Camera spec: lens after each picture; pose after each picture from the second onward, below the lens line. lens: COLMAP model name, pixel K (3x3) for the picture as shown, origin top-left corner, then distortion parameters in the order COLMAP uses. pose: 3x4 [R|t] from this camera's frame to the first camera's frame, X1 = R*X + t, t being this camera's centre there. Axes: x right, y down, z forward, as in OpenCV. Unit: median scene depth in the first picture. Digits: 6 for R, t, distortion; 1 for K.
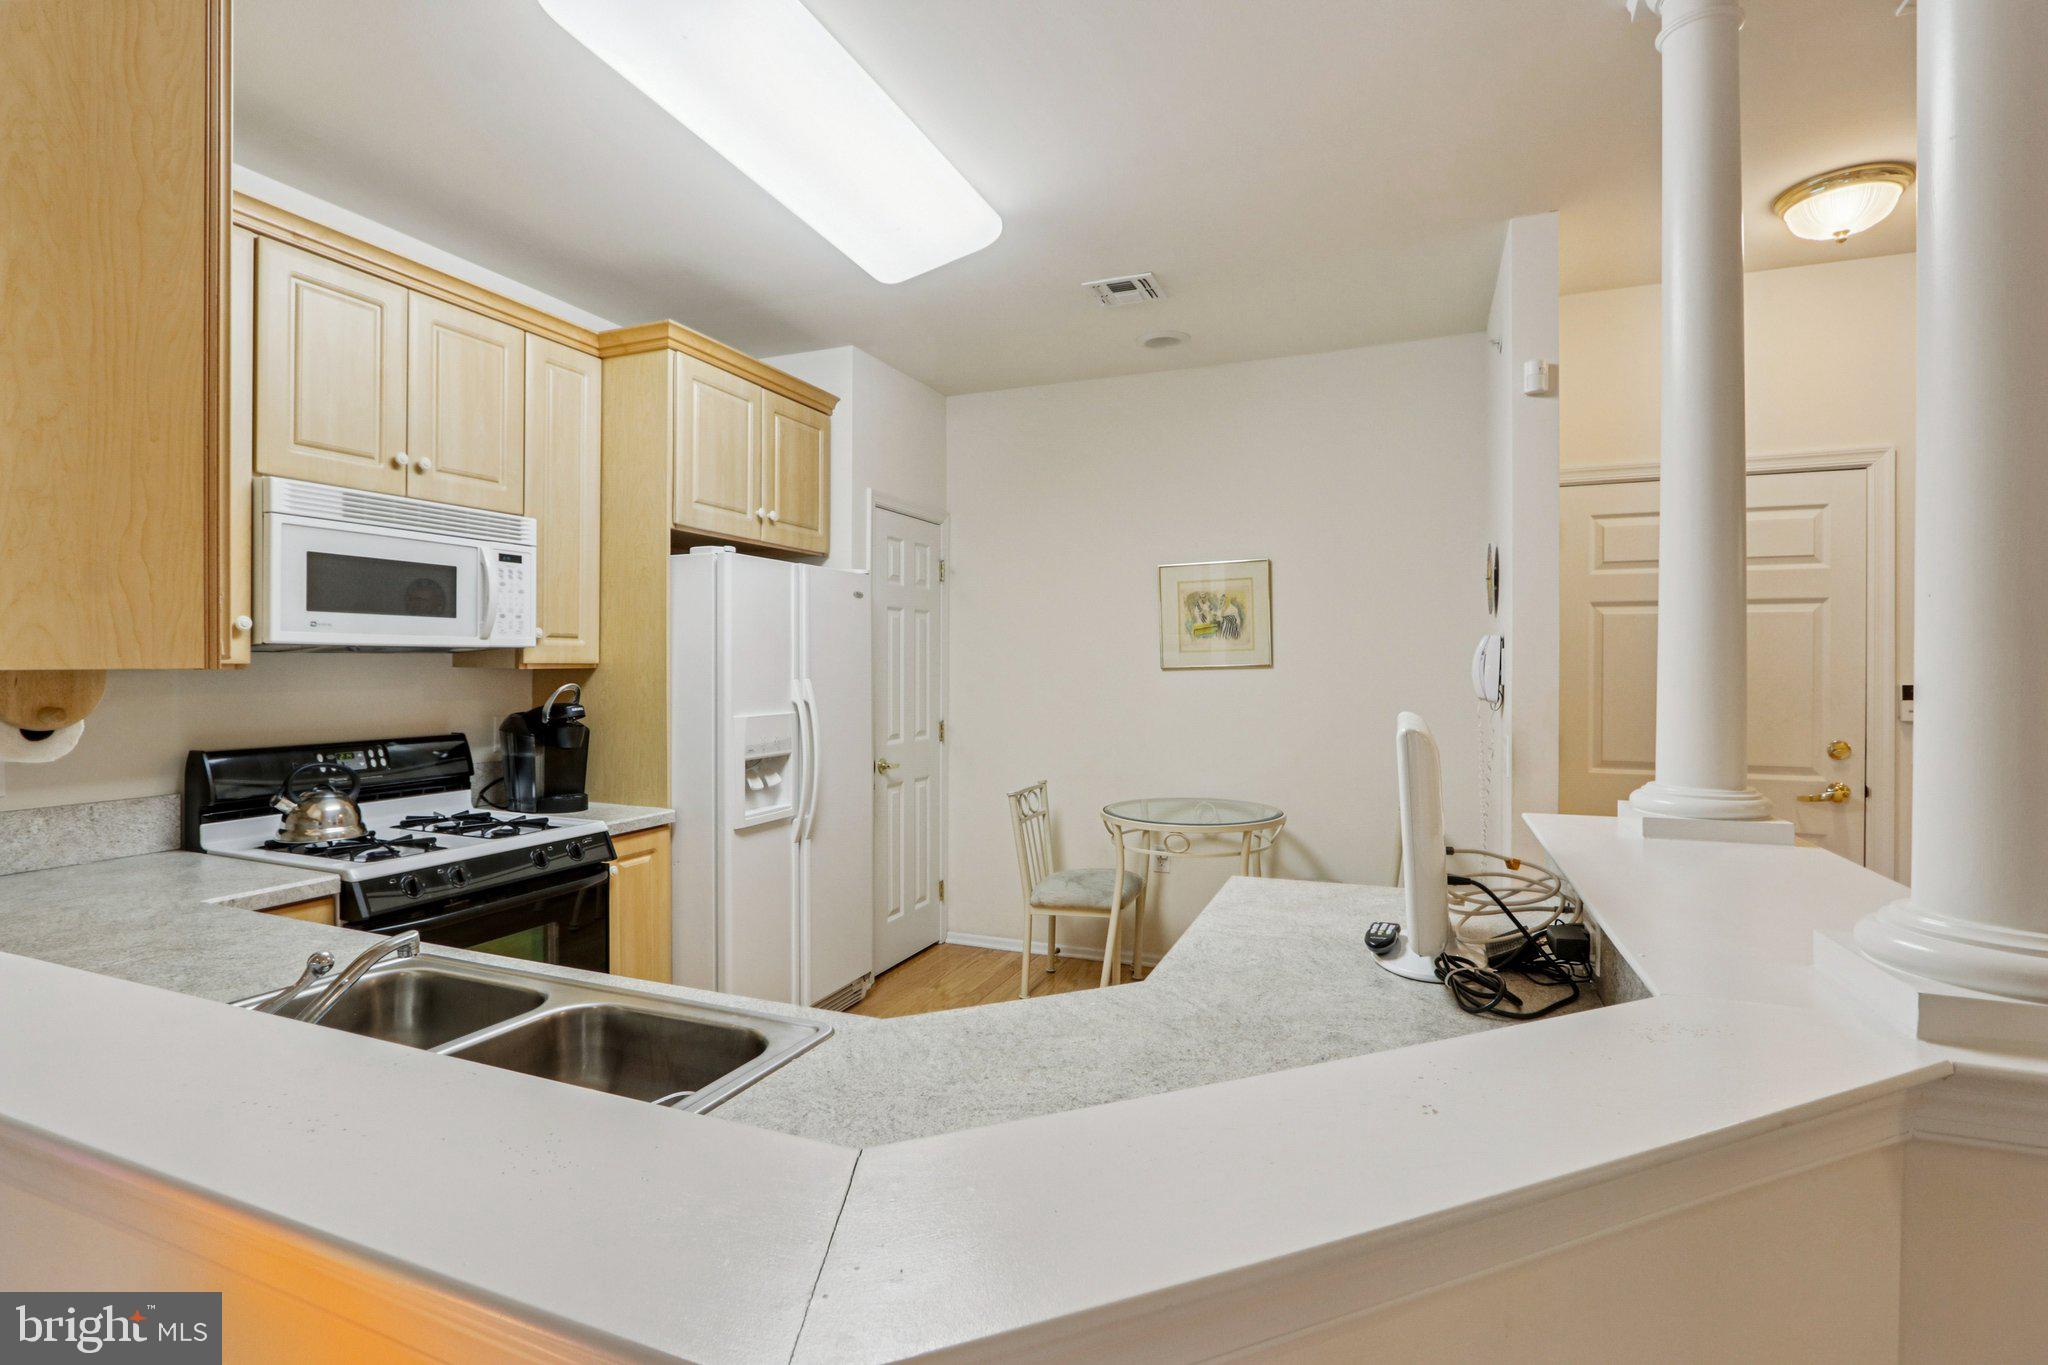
lens RADIAL K [[968.2, 0, 1020.5], [0, 968.2, 666.6], [0, 0, 1]] dist [-0.020262, 0.000186]
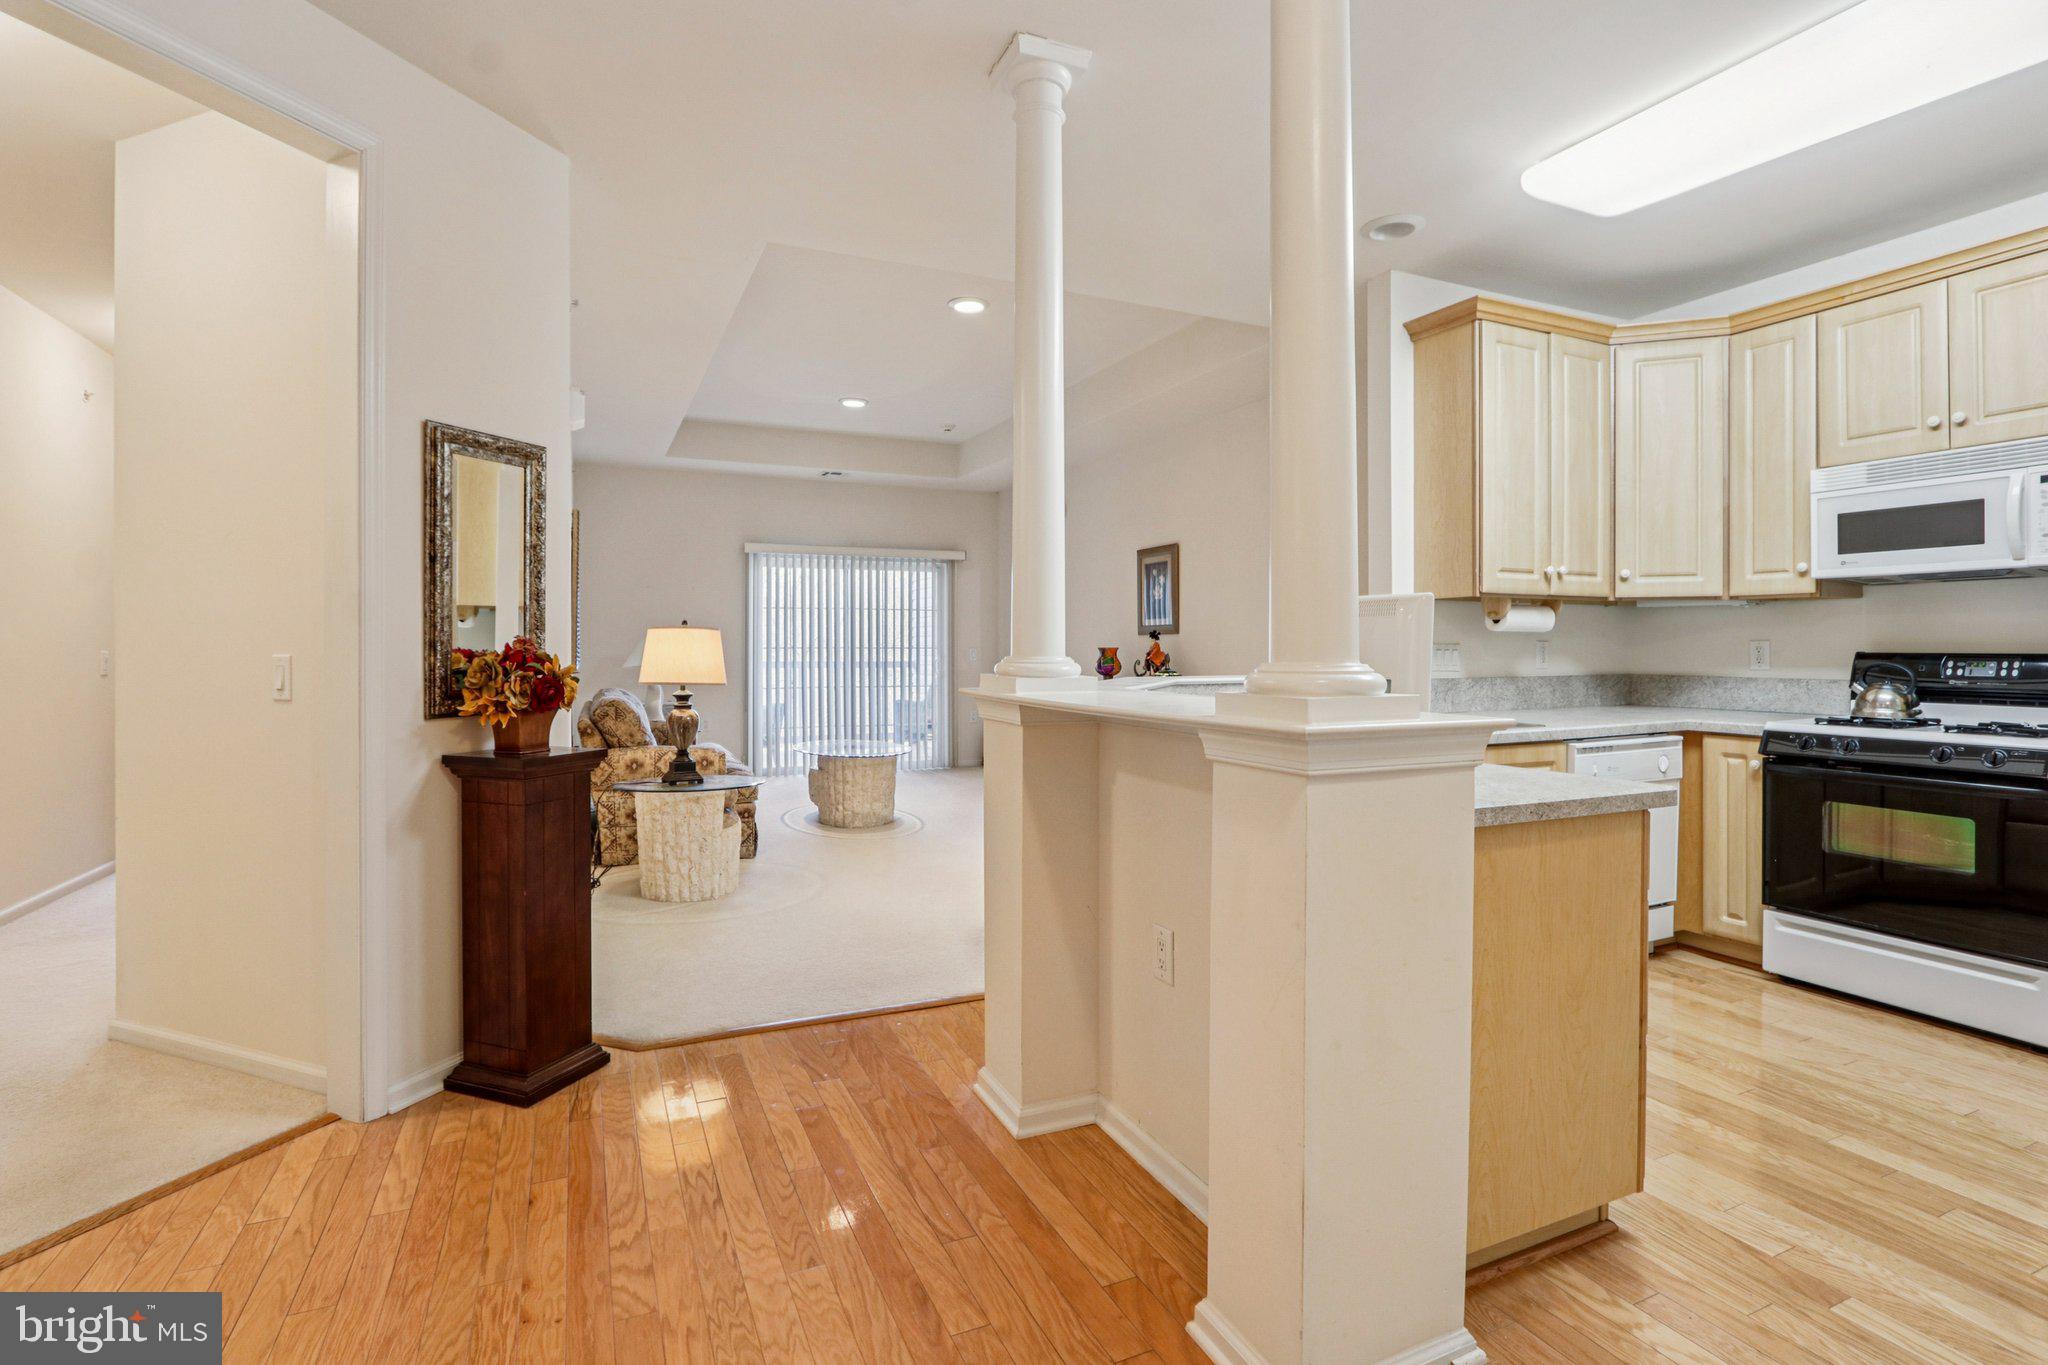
lens RADIAL K [[962.9, 0, 1017.2], [0, 962.9, 658.4], [0, 0, 1]] dist [-0.019241, 0.000744]
pose [[-0.685768, 0.008964, -0.727765, 0.925660], [-0.001176, 0.999909, 0.013425, 0.064981], [0.727819, 0.010062, -0.685696, 0.858352]]
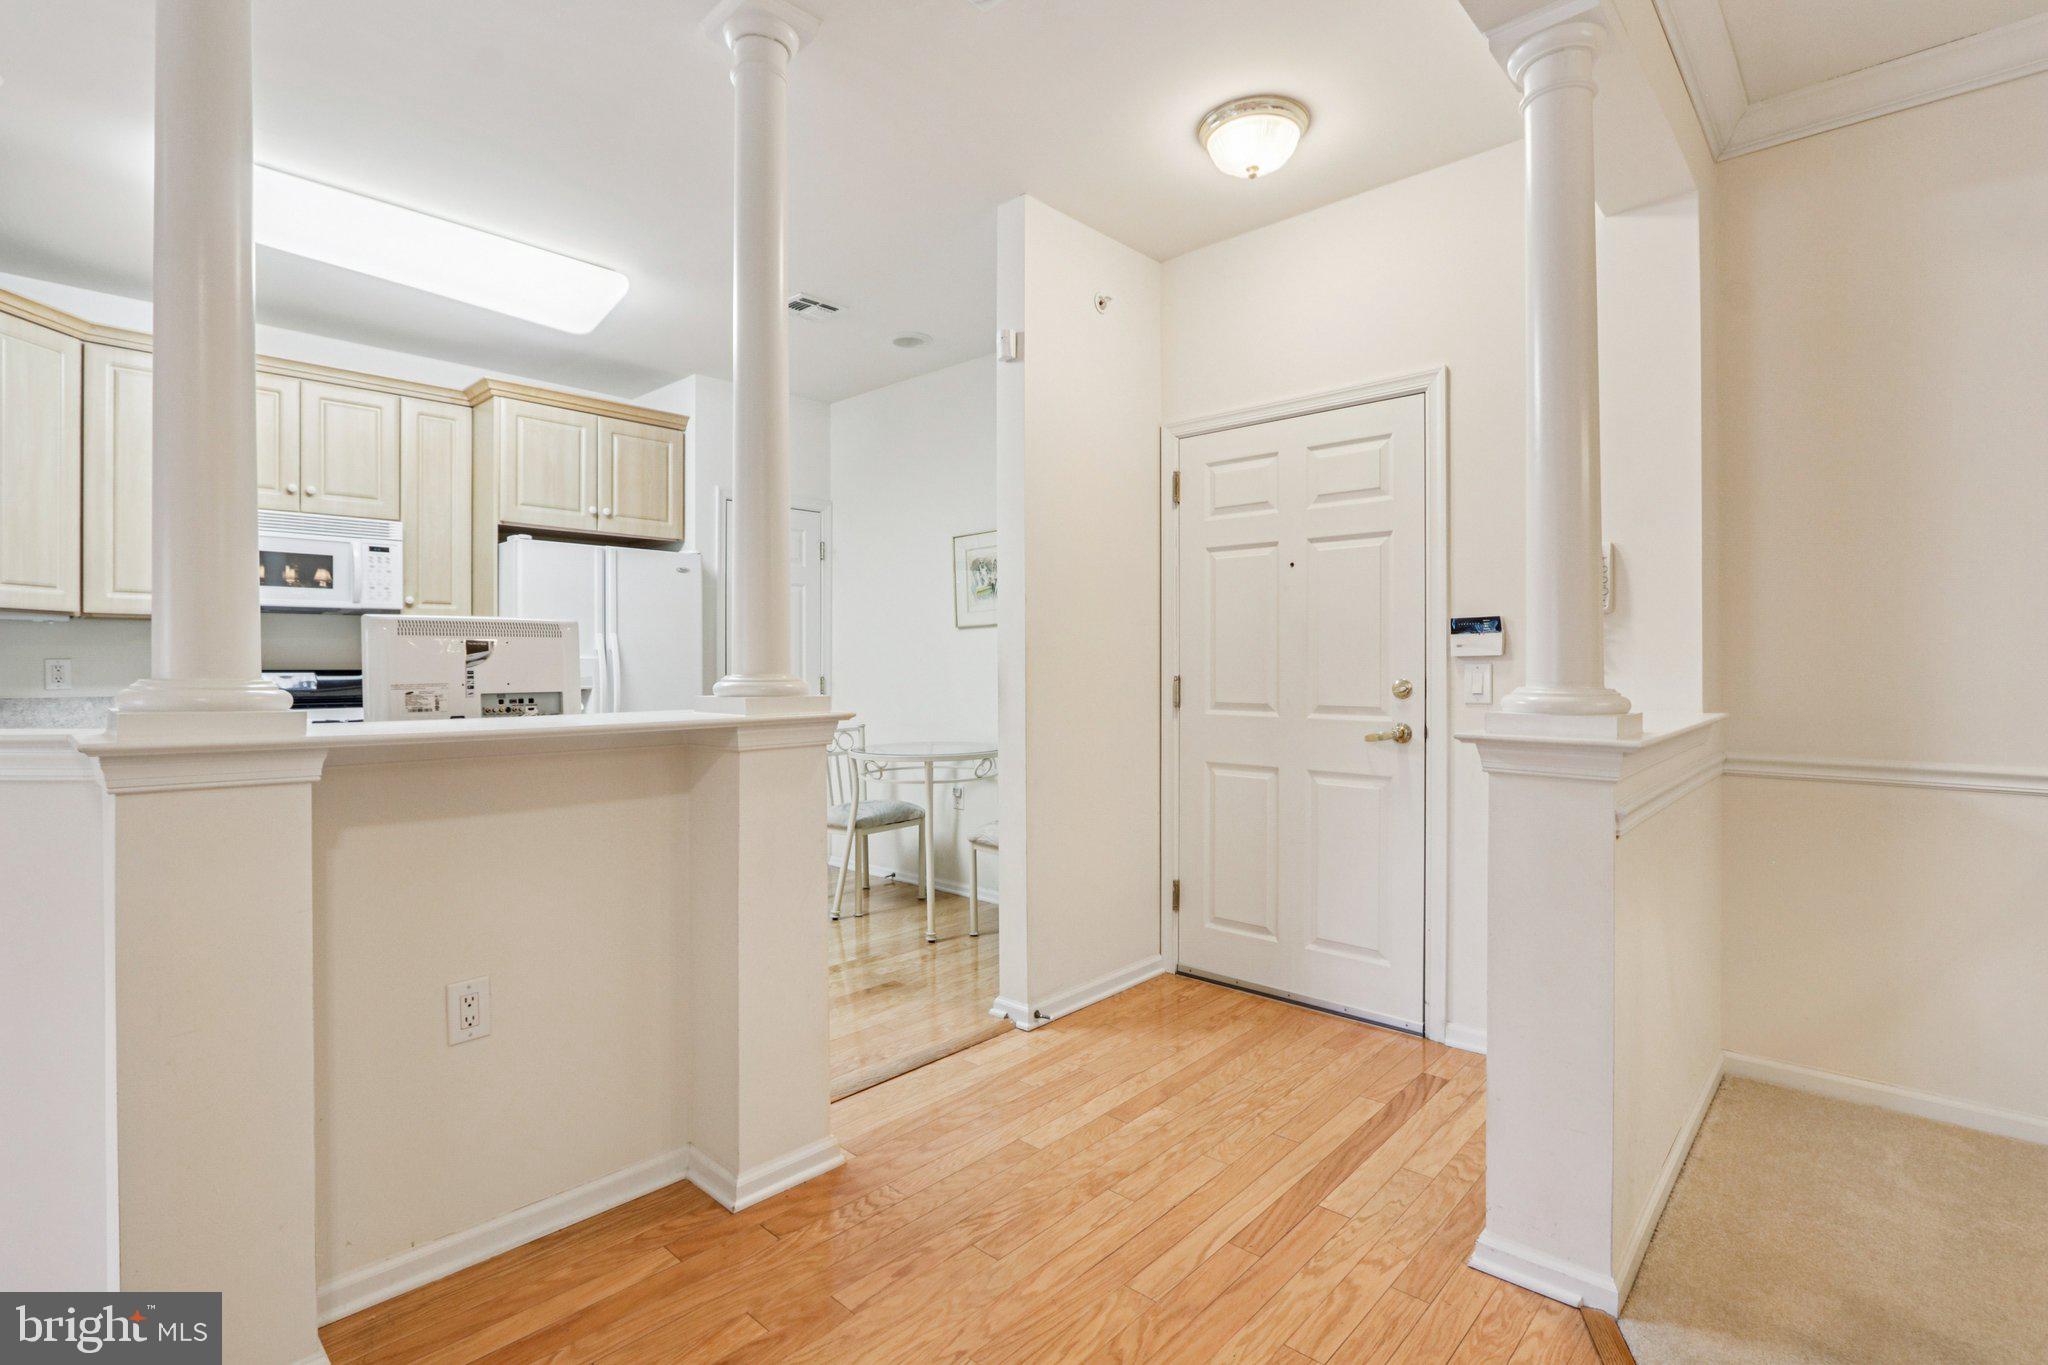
lens RADIAL K [[962.9, 0, 1017.2], [0, 962.9, 658.4], [0, 0, 1]] dist [-0.019241, 0.000744]
pose [[0.936578, -0.004257, -0.350434, 0.893186], [0.001966, 0.999974, -0.006891, 0.067380], [0.350454, 0.005765, 0.936562, -0.040571]]
